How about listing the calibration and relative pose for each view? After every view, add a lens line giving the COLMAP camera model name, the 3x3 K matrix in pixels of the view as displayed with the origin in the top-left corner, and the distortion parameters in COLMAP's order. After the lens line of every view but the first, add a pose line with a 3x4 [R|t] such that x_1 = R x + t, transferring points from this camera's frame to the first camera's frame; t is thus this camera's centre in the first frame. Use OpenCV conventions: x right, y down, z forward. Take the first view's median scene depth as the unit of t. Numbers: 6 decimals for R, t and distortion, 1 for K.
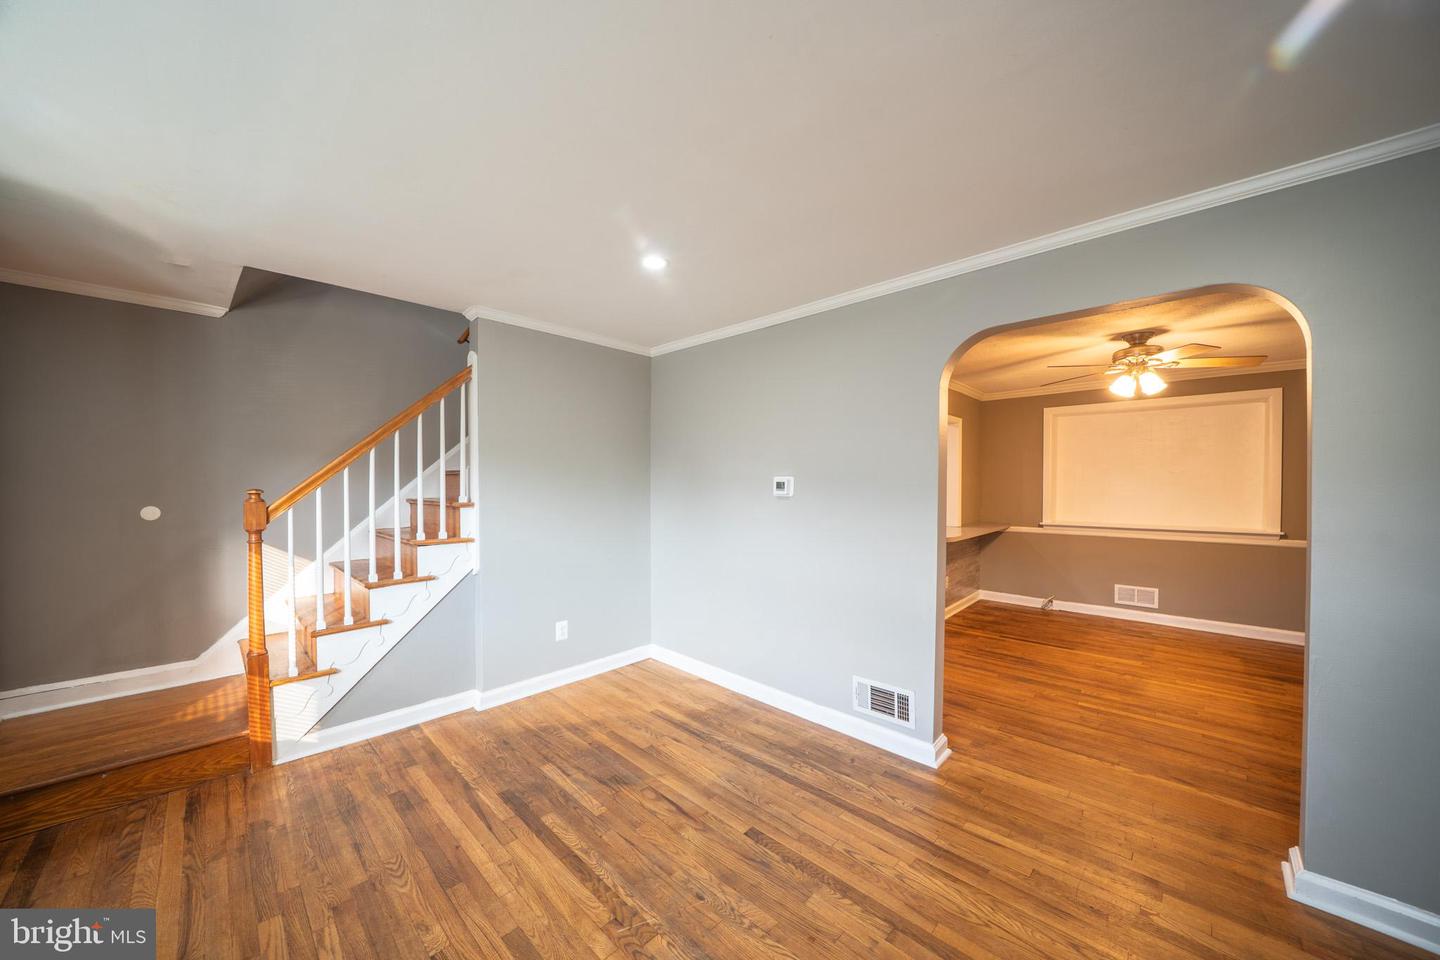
lens RADIAL K [[503.4, 0, 721.8], [0, 503.4, 481.4], [0, 0, 1]] dist [-0.018840, 0.000108]
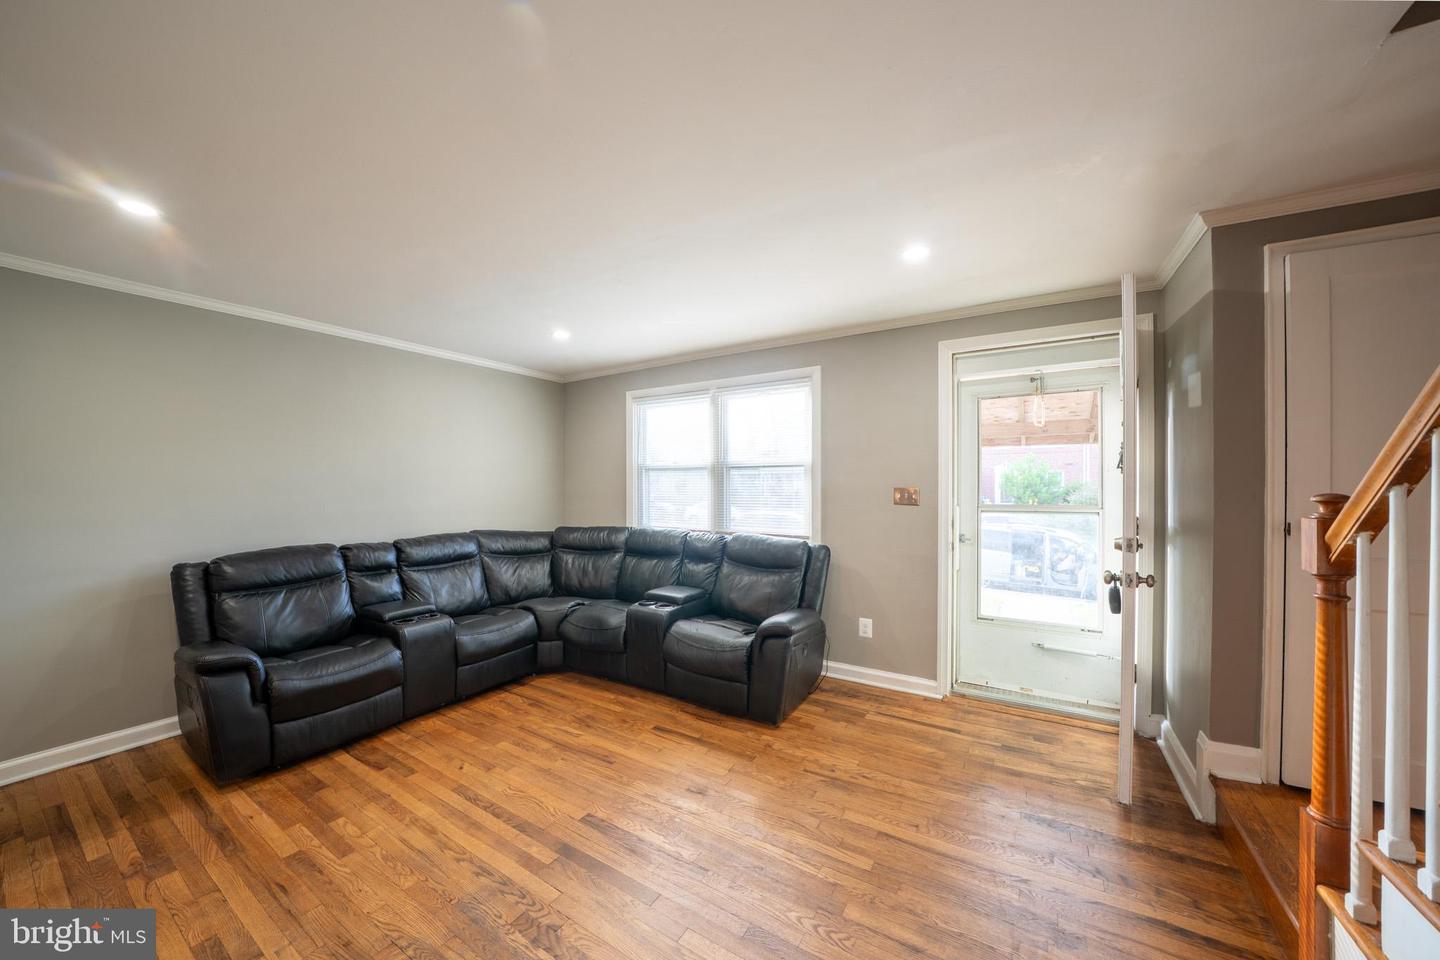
lens RADIAL K [[503.4, 0, 717.6], [0, 503.4, 488.0], [0, 0, 1]] dist [-0.018840, 0.000108]
pose [[-0.979987, 0.003237, -0.199034, -0.213687], [0.003479, 0.999994, -0.000869, 0.011565], [0.199030, -0.001544, -0.979992, 1.281179]]
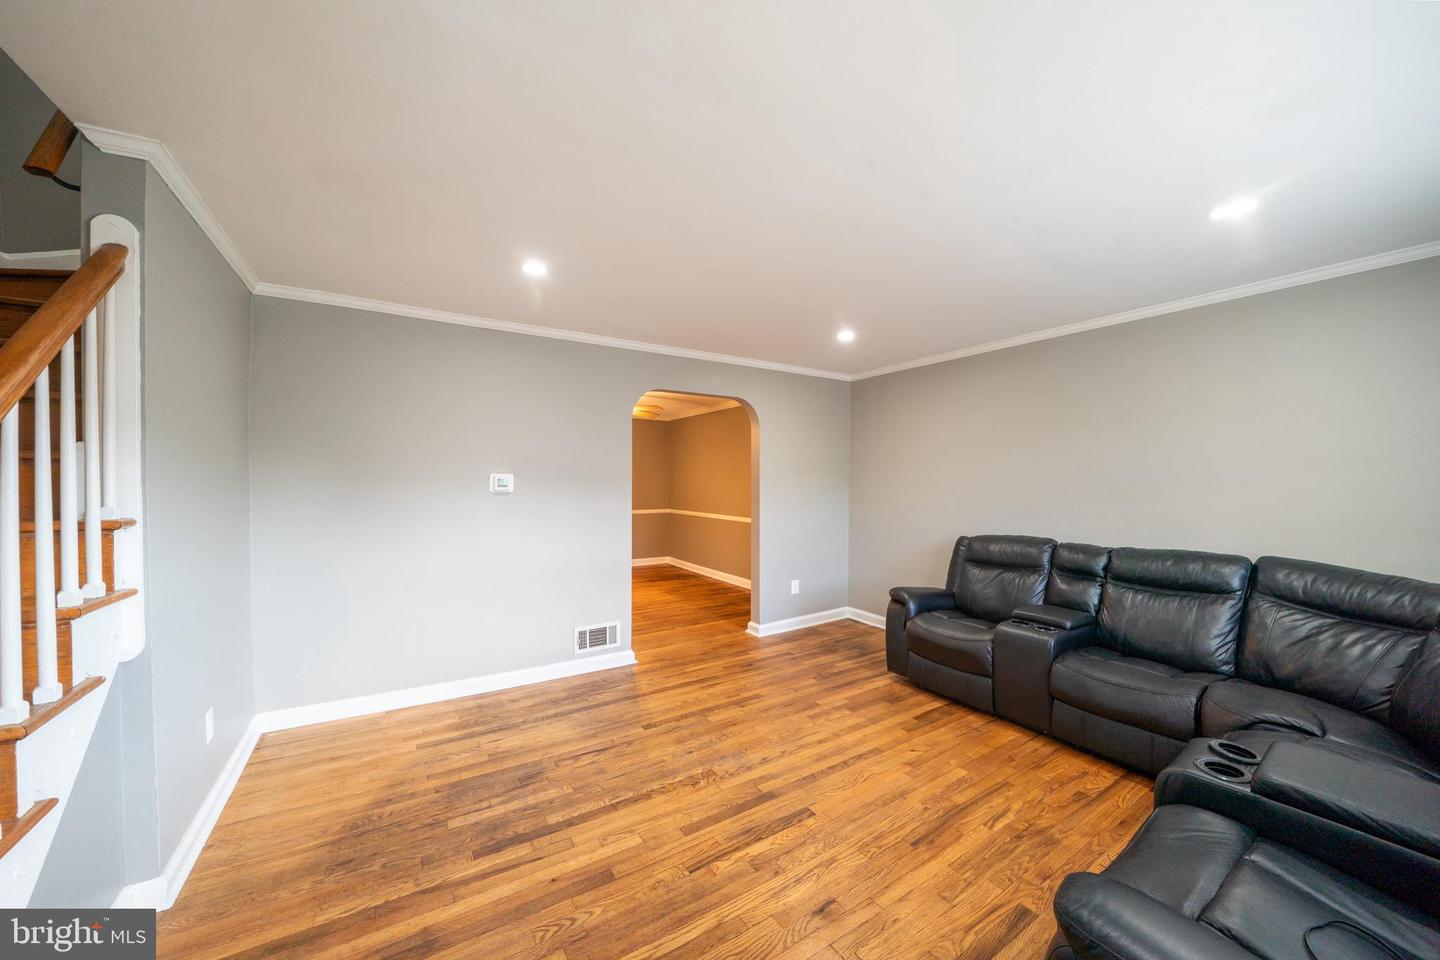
lens RADIAL K [[503.4, 0, 712.1], [0, 503.4, 479.7], [0, 0, 1]] dist [-0.018840, 0.000108]
pose [[0.247486, 0.001278, 0.968891, -1.022619], [-0.007197, 0.999974, 0.000519, -0.002582], [-0.968865, -0.007102, 0.247489, 0.375242]]
